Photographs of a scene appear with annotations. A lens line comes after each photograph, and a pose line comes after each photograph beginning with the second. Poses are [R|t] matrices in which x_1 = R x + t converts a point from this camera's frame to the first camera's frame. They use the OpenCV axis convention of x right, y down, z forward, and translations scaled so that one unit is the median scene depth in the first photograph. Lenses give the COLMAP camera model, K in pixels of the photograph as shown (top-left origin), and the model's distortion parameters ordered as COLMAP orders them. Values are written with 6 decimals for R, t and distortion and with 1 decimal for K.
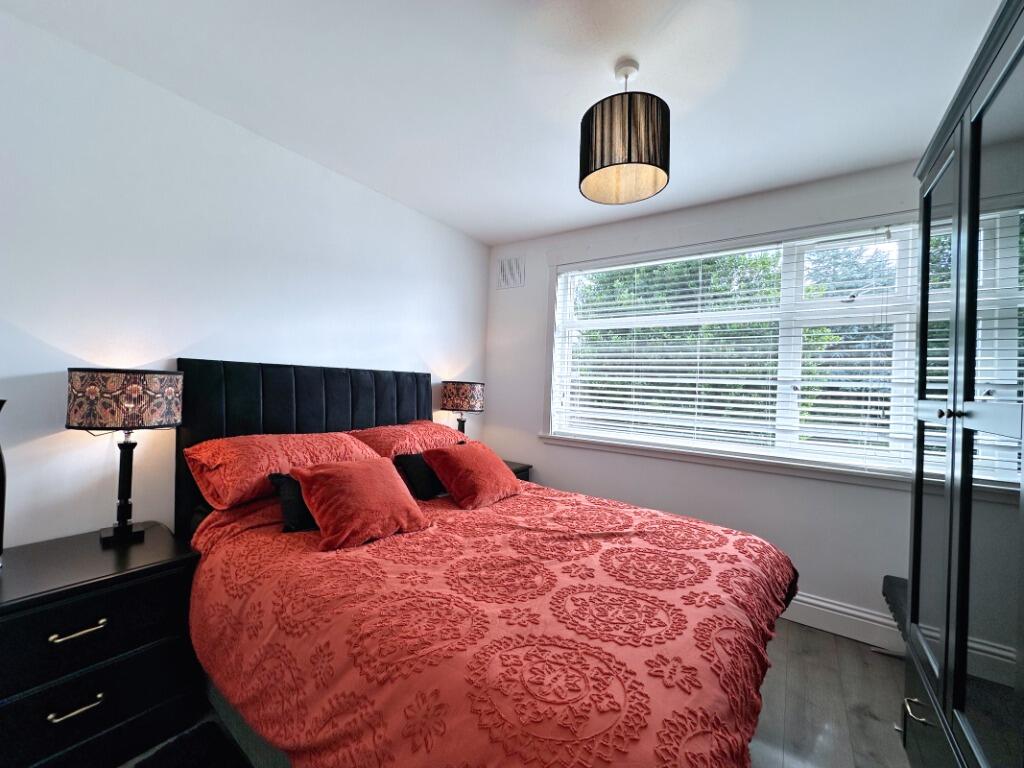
lens RADIAL K [[407.0, 0, 511.0], [0, 407.0, 381.9], [0, 0, 1]] dist [-0.009491, 0.000141]
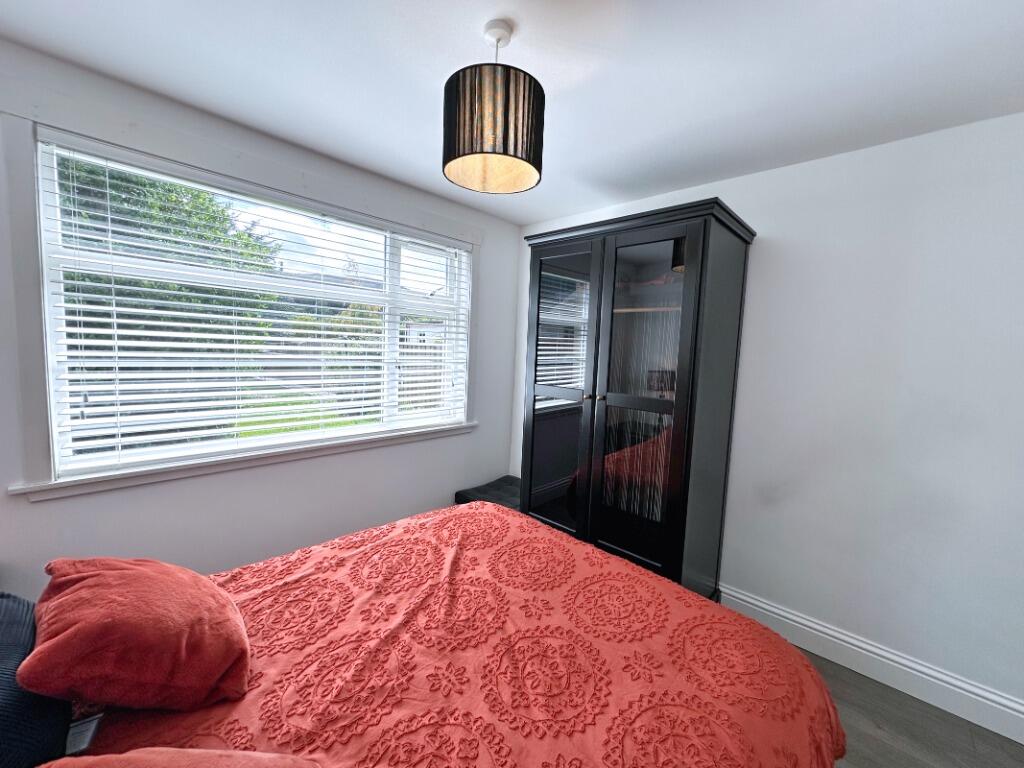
lens RADIAL K [[407.0, 0, 509.7], [0, 407.0, 384.0], [0, 0, 1]] dist [-0.009491, 0.000141]
pose [[0.150505, -0.123607, 0.980851, -0.628909], [-0.036729, 0.990769, 0.130493, -0.162580], [-0.987927, -0.055665, 0.144576, 0.821167]]
